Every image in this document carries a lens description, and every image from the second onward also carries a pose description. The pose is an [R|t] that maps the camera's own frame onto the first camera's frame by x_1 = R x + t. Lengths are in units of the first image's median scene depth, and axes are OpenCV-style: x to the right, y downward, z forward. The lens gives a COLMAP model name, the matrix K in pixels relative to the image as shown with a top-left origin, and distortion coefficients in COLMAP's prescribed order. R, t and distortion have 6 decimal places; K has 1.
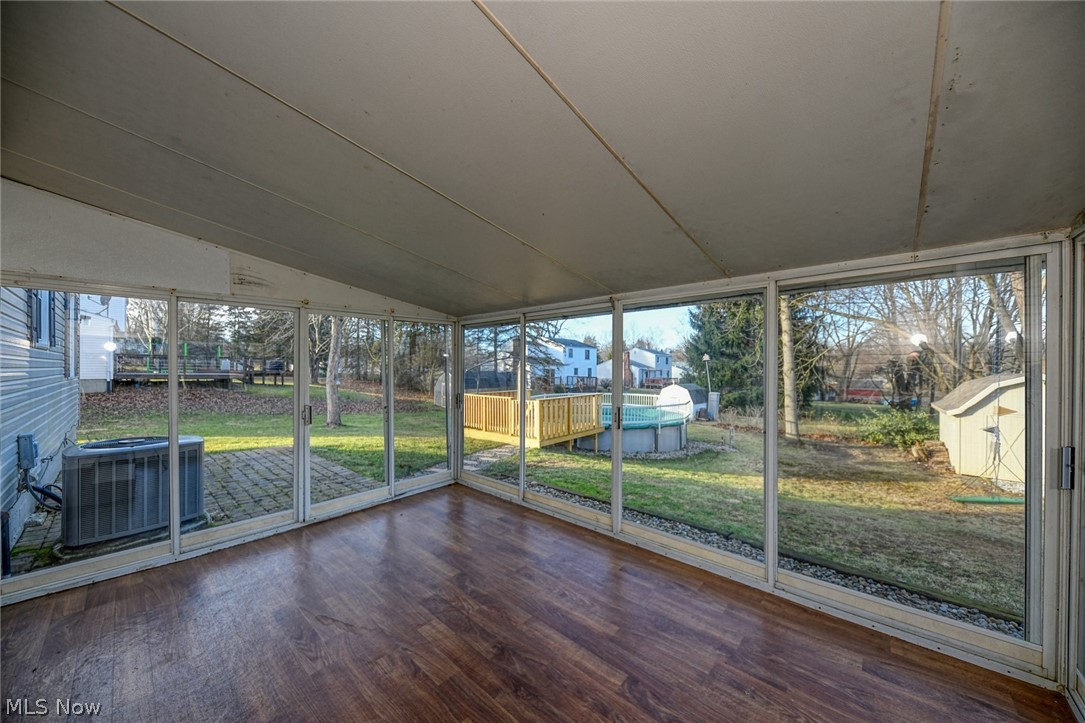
lens RADIAL K [[380.6, 0, 537.5], [0, 380.6, 366.9], [0, 0, 1]] dist [-0.000634, -0.000263]
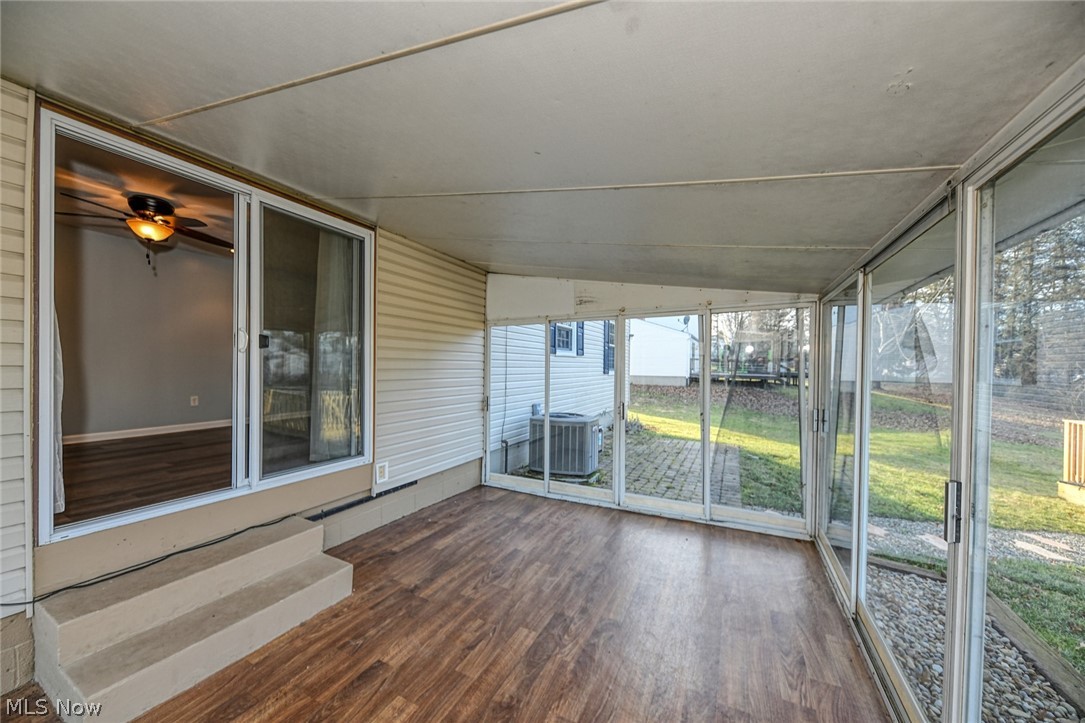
lens RADIAL K [[380.6, 0, 539.1], [0, 380.6, 367.0], [0, 0, 1]] dist [-0.000634, -0.000263]
pose [[0.260388, 0.001419, -0.965503, 0.357287], [-0.006643, 0.999978, -0.000322, 0.000048], [0.965481, 0.006497, 0.260392, 0.415269]]
